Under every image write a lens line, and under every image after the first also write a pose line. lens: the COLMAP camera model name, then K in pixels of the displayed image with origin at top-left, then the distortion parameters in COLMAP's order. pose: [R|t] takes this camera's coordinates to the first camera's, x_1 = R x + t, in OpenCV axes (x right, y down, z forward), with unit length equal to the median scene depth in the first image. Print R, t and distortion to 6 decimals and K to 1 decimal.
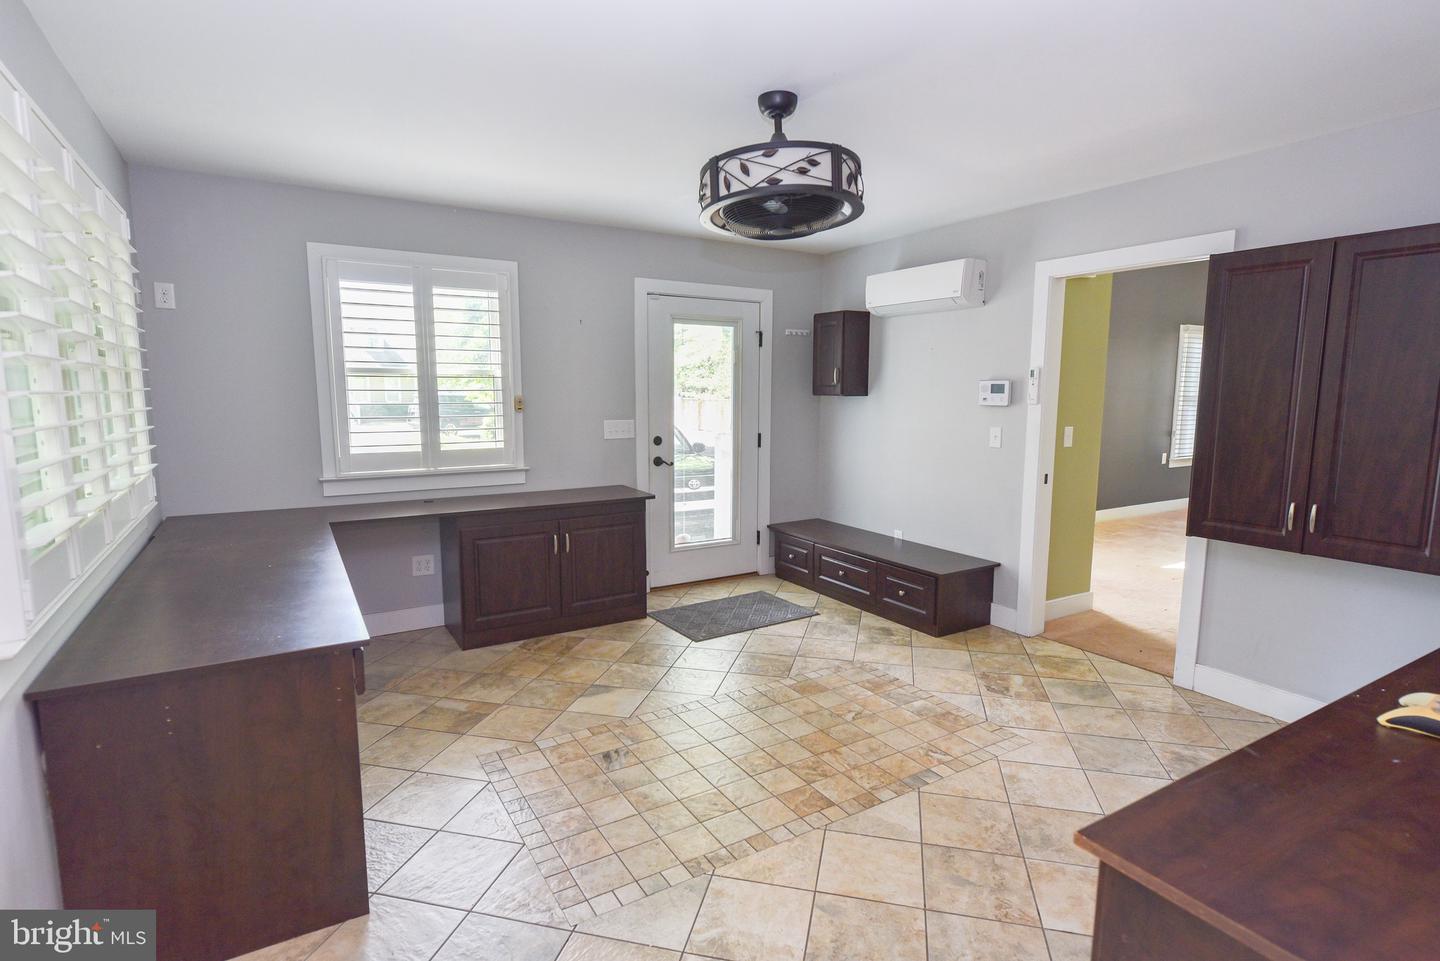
lens RADIAL K [[726.0, 0, 721.9], [0, 726.0, 474.2], [0, 0, 1]] dist [0.001335, 0.000222]
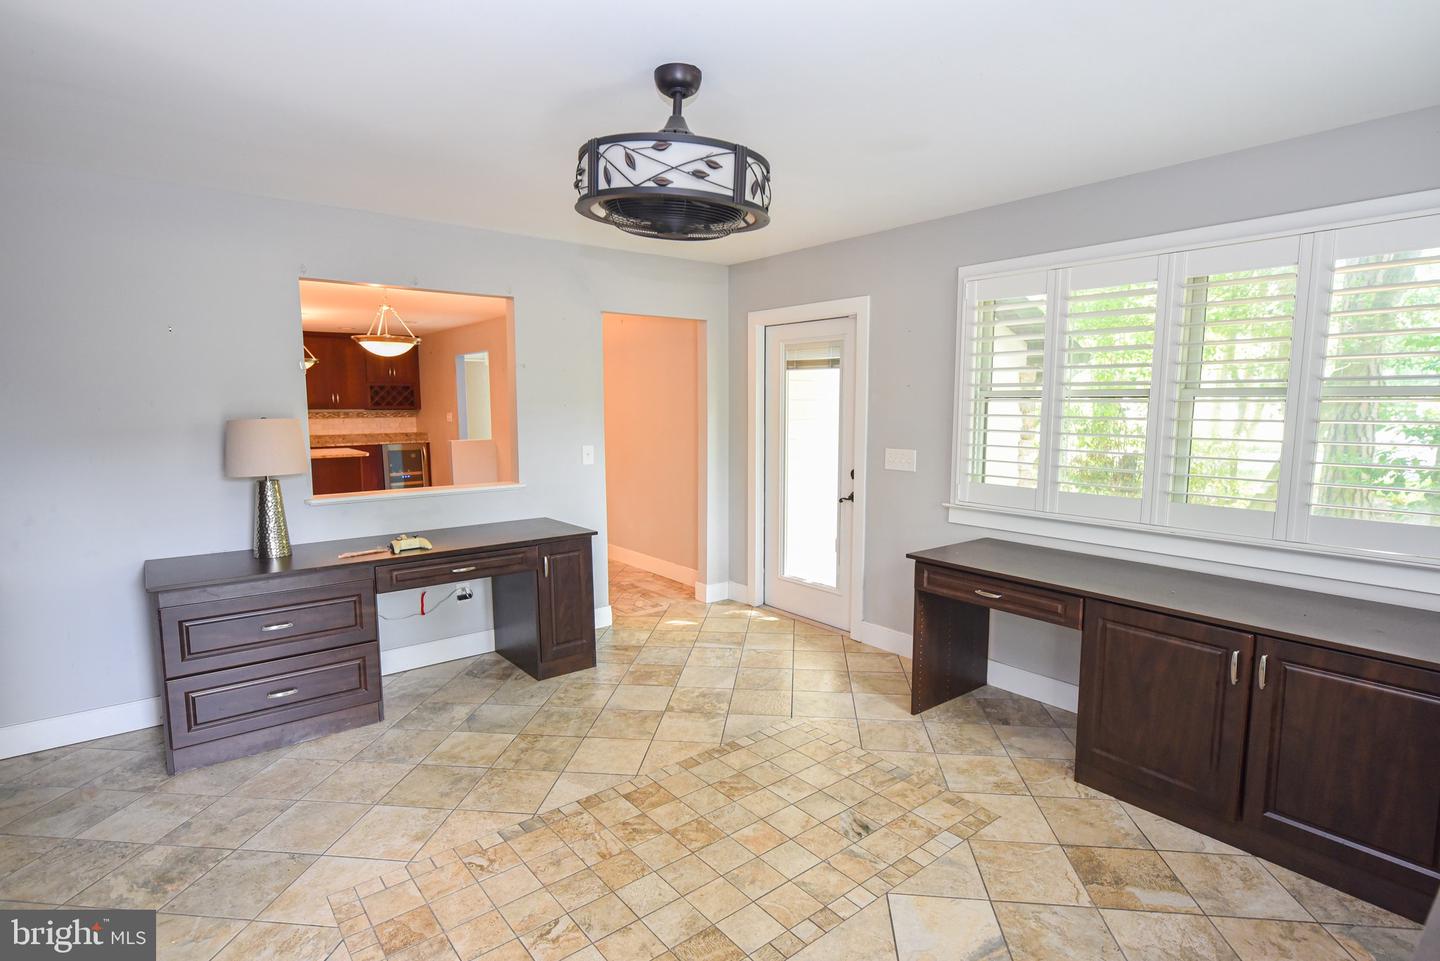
lens RADIAL K [[726.0, 0, 721.1], [0, 726.0, 488.3], [0, 0, 1]] dist [0.001335, 0.000222]
pose [[-0.991999, 0.010605, -0.125796, 0.129858], [-0.019700, 0.971254, 0.237228, -0.234414], [0.124696, 0.237808, -0.963275, 1.800673]]
